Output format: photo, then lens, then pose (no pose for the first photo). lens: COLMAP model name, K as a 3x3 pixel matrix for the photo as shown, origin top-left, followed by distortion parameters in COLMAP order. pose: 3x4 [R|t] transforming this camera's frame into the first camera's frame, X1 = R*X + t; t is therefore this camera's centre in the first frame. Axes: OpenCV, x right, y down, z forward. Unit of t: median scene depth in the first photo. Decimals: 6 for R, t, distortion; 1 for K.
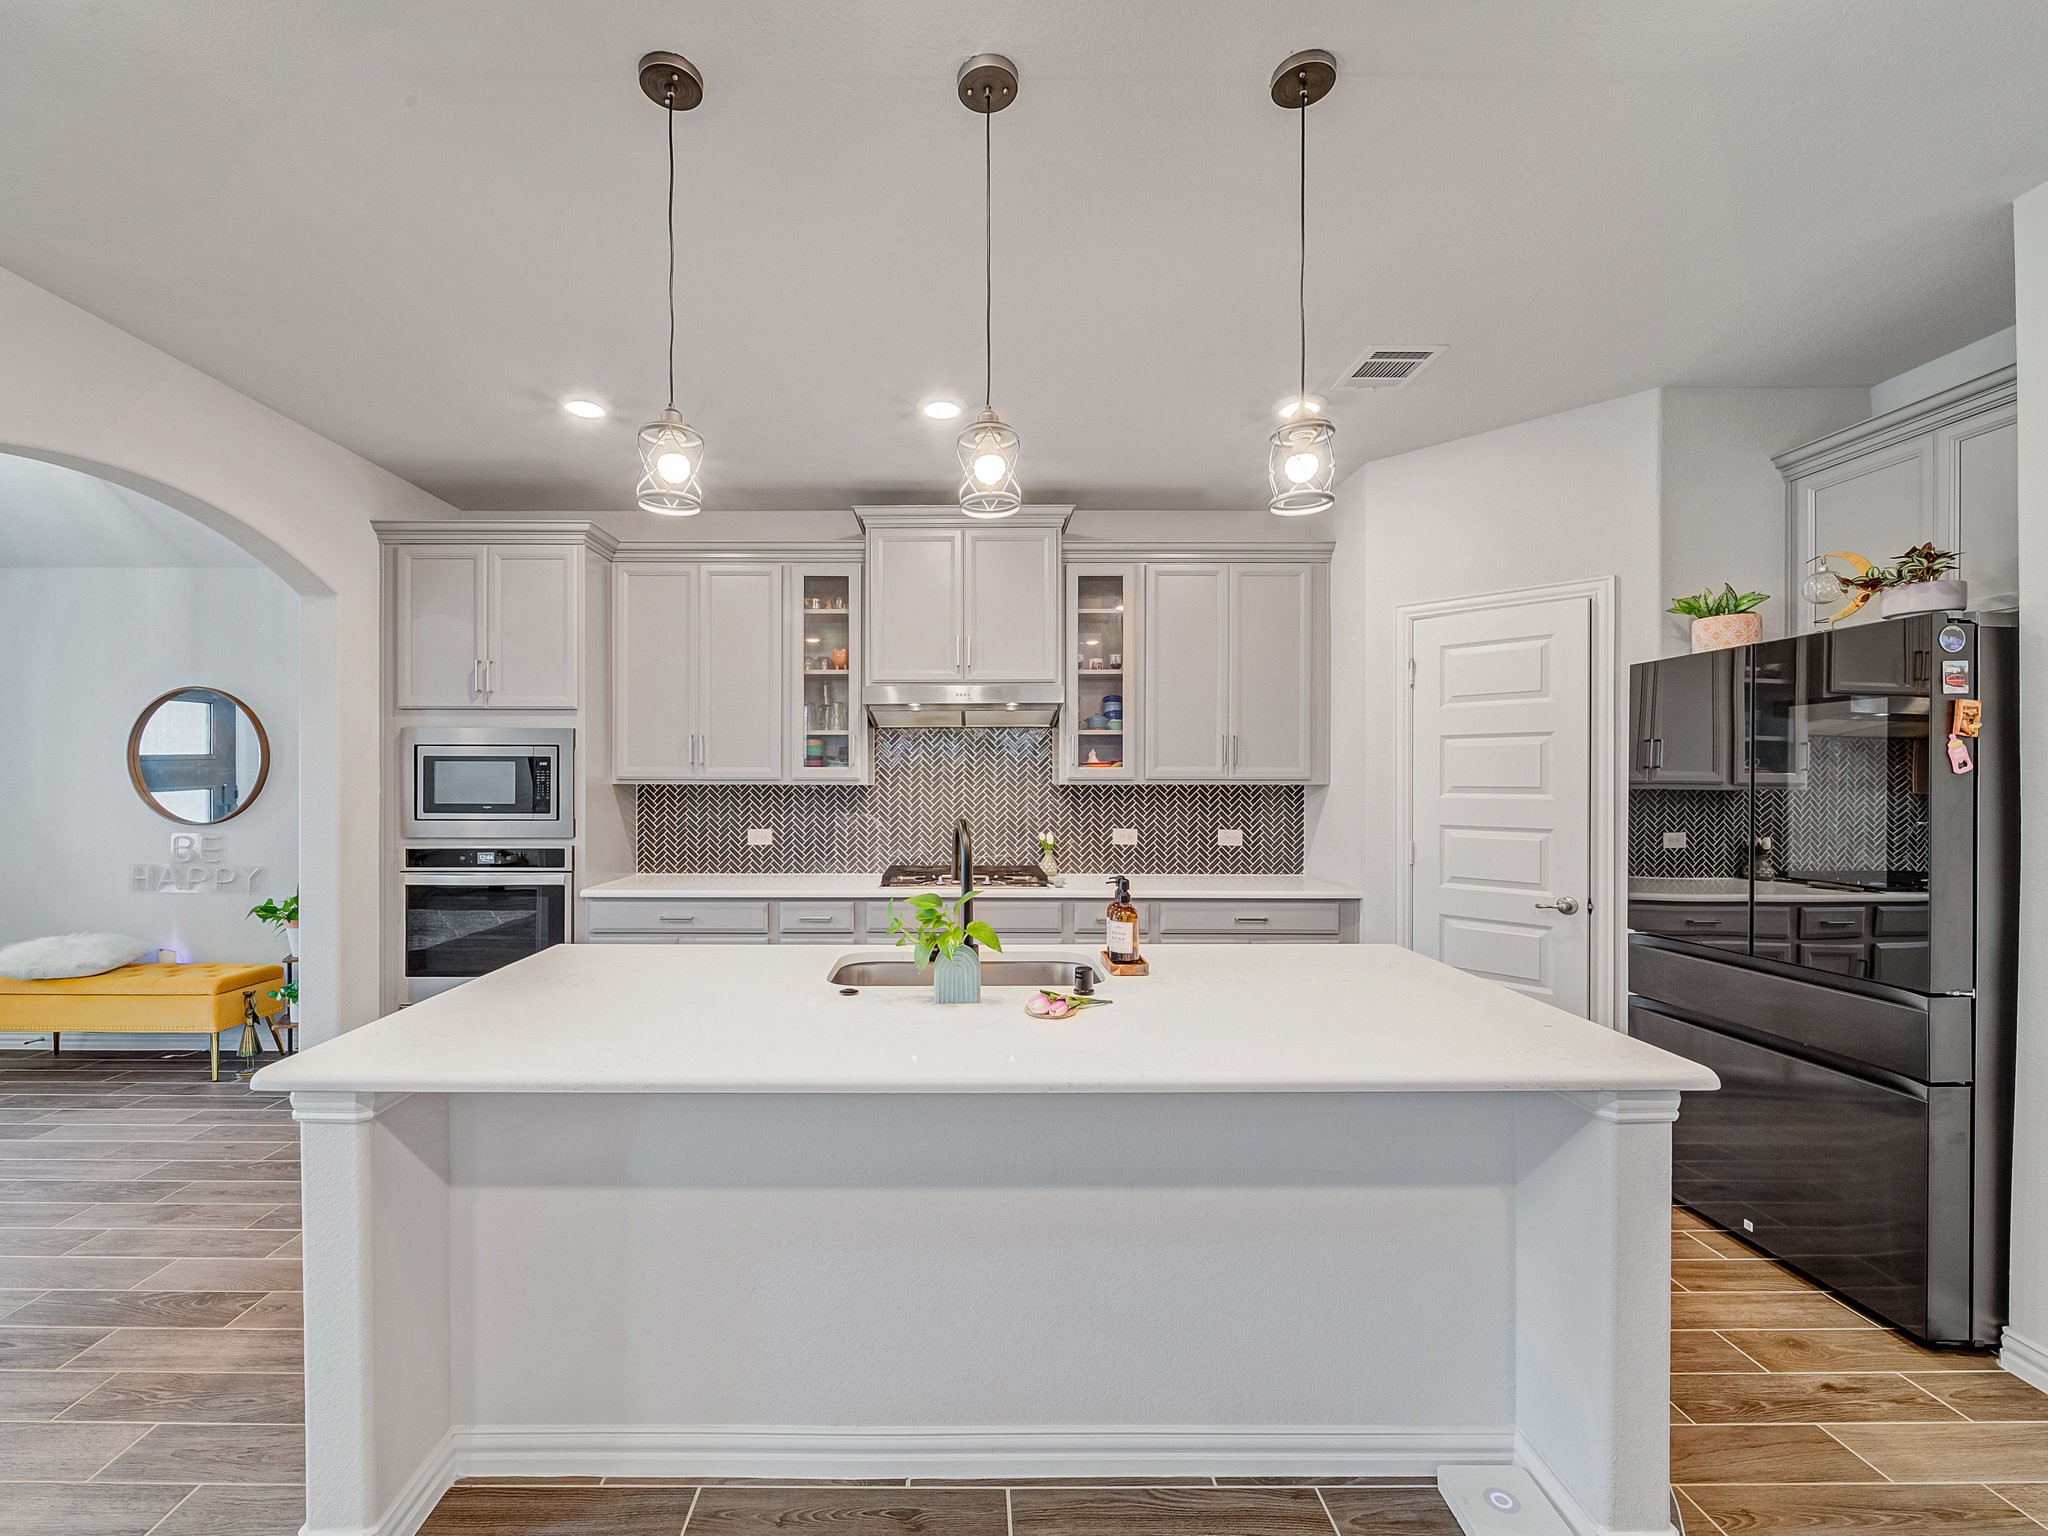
lens RADIAL K [[861.0, 0, 996.8], [0, 861.0, 781.3], [0, 0, 1]] dist [-0.000649, -0.000620]
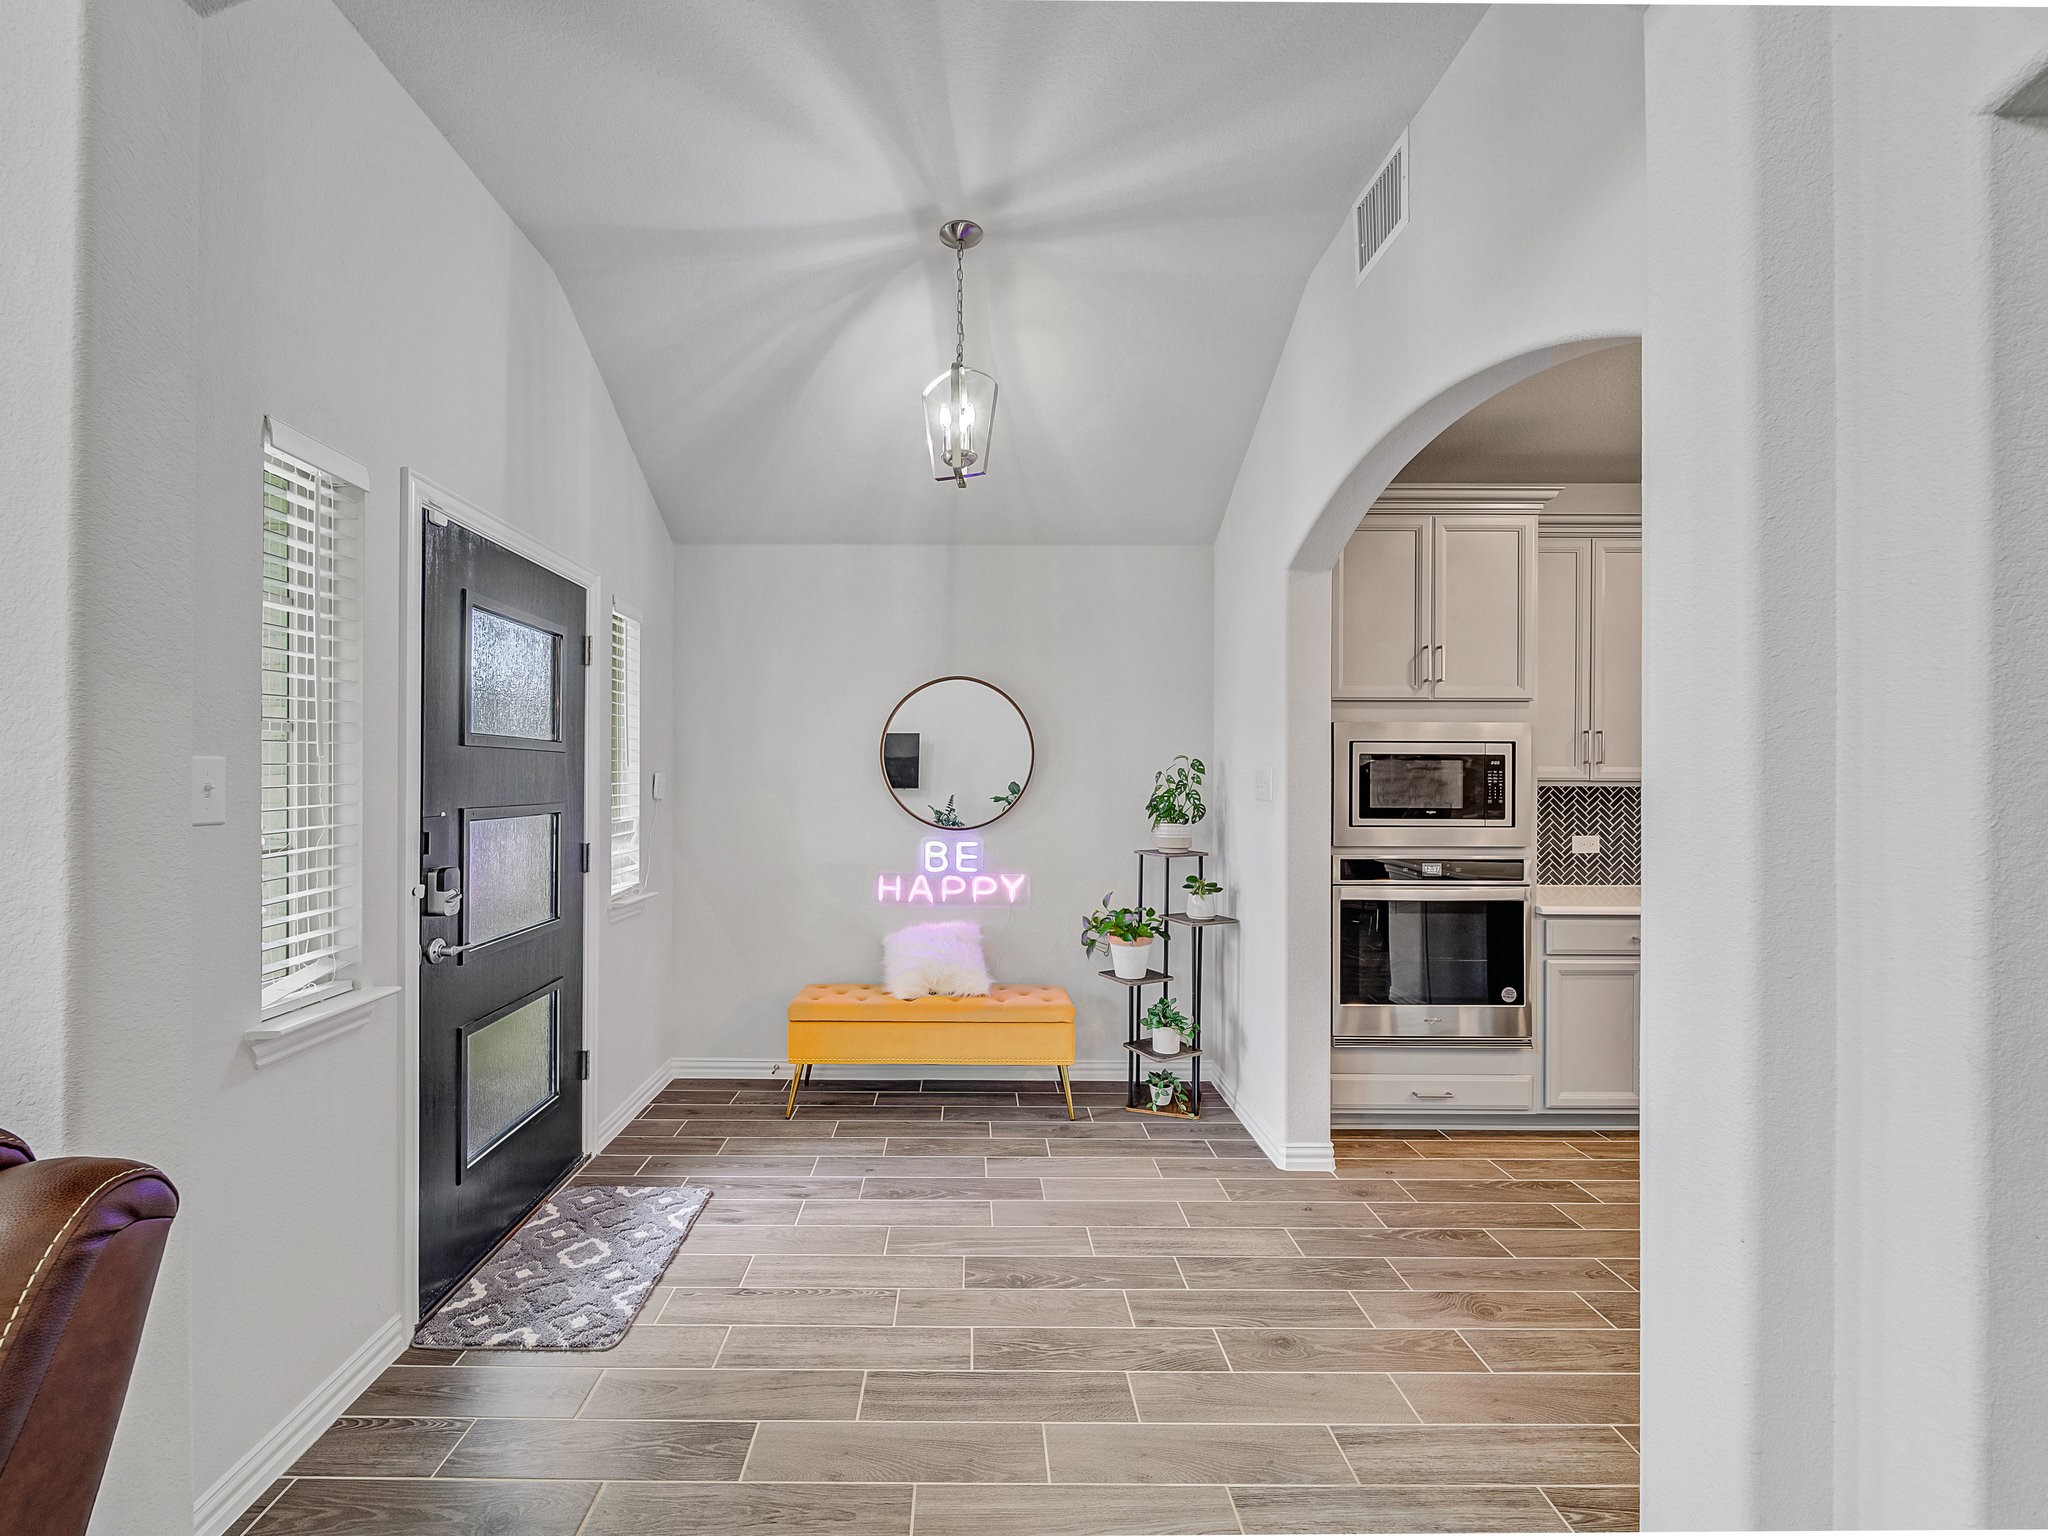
lens RADIAL K [[839.2, 0, 973.2], [0, 839.2, 775.9], [0, 0, 1]] dist [0.000459, 0.000020]
pose [[0.999997, 0.002374, -0.000327, -1.062046], [-0.002375, 0.999981, -0.005674, -0.000799], [0.000313, 0.005674, 0.999984, 0.139860]]
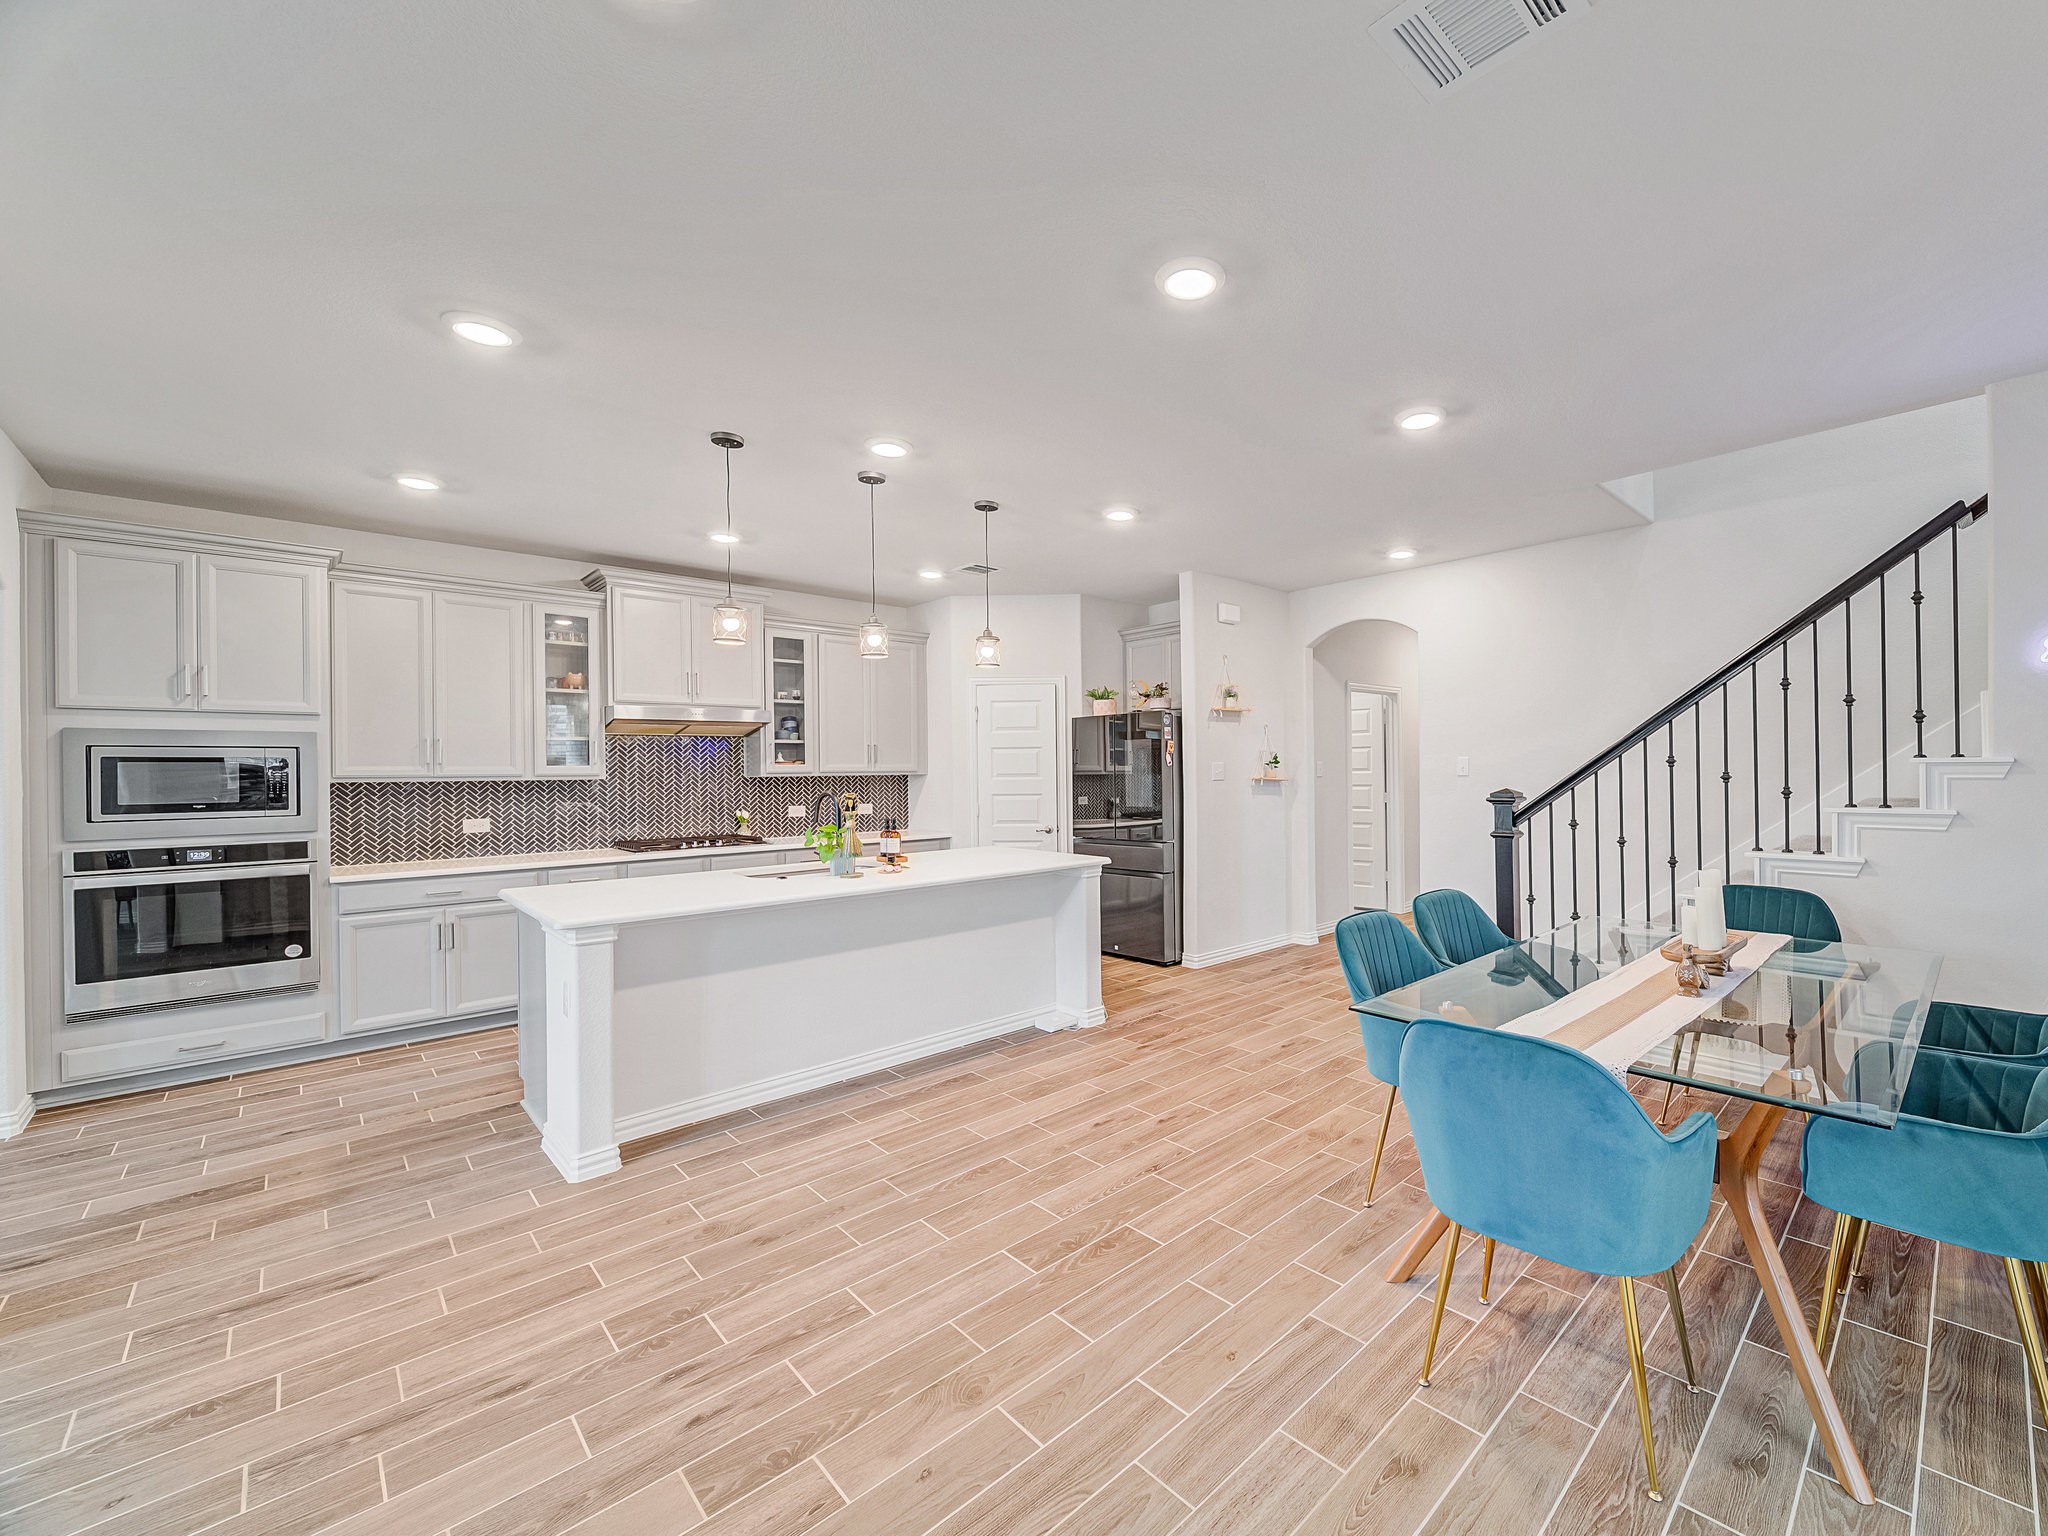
lens RADIAL K [[831.5, 0, 1170.3], [0, 831.5, 769.1], [0, 0, 1]] dist [-0.000952, -0.000465]
pose [[0.697305, -0.008642, 0.716722, -0.492978], [0.014556, 0.999892, -0.002106, 0.004330], [-0.716626, 0.011901, 0.697356, -0.532793]]
